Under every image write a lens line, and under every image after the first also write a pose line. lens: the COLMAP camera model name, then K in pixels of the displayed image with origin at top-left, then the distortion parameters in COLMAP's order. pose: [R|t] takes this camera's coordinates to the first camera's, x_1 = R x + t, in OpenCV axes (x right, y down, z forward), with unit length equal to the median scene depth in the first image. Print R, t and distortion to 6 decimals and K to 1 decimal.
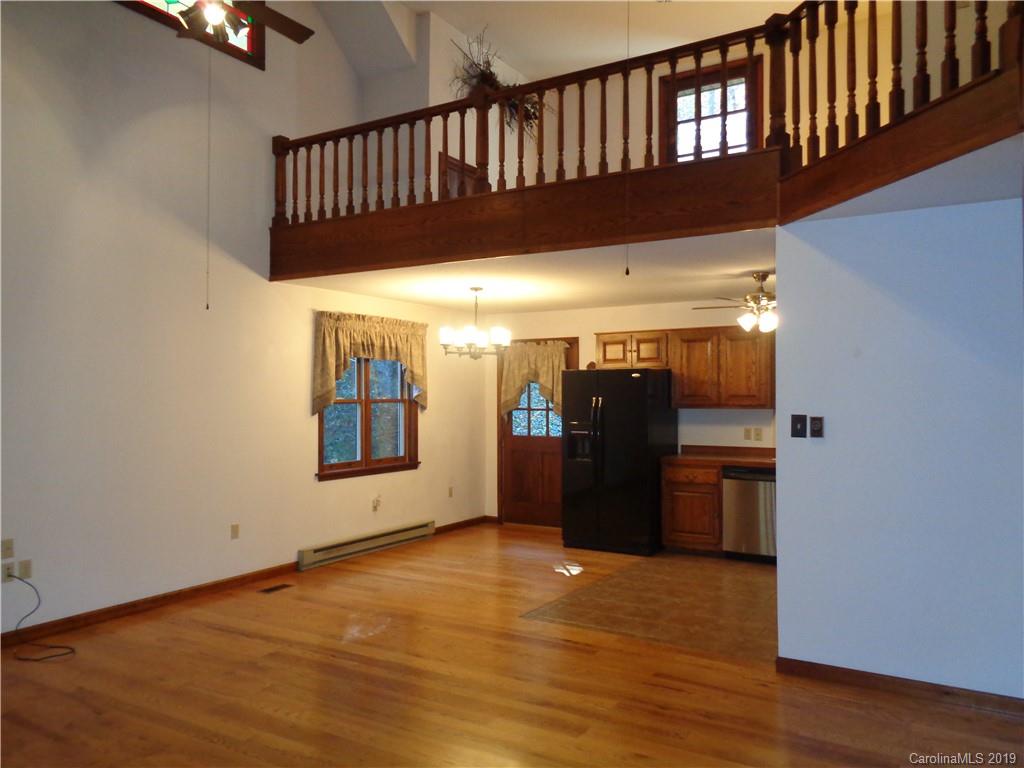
lens RADIAL K [[785.7, 0, 512.0], [0, 785.7, 384.0], [0, 0, 1]] dist [0.038400, 0.002025]
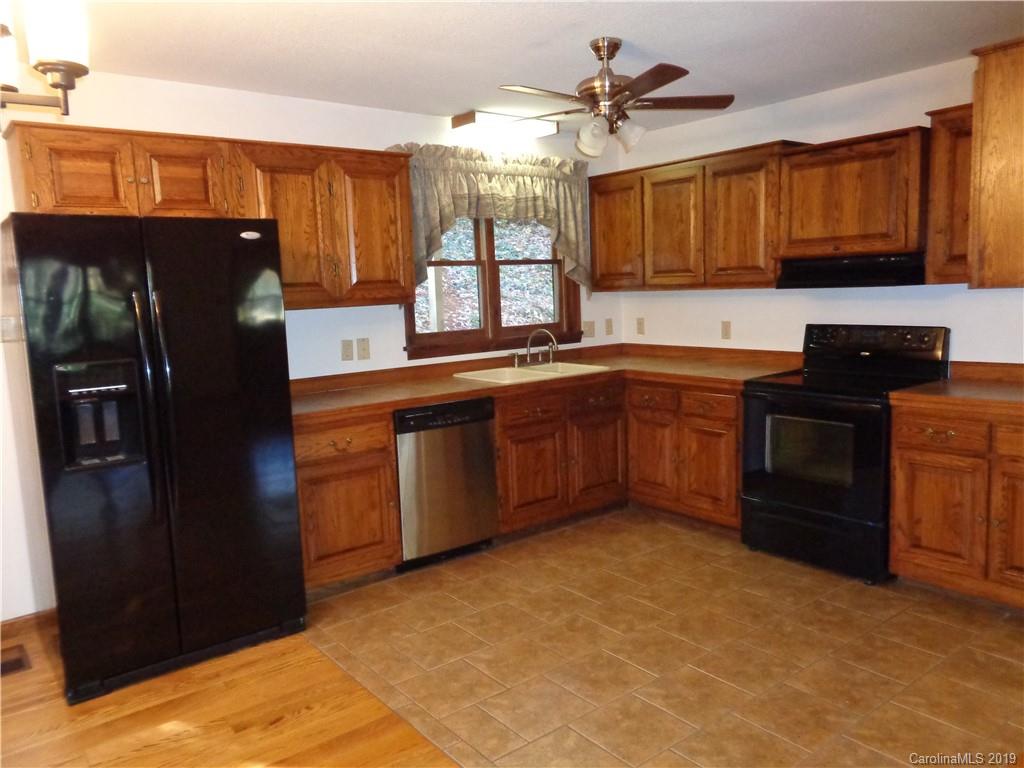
lens RADIAL K [[785.7, 0, 512.0], [0, 785.7, 384.0], [0, 0, 1]] dist [0.038400, 0.002025]
pose [[0.346154, -0.131334, 0.928940, -0.199587], [0.023181, 0.991048, 0.131477, 0.015878], [-0.937891, -0.023977, 0.346100, 0.723288]]
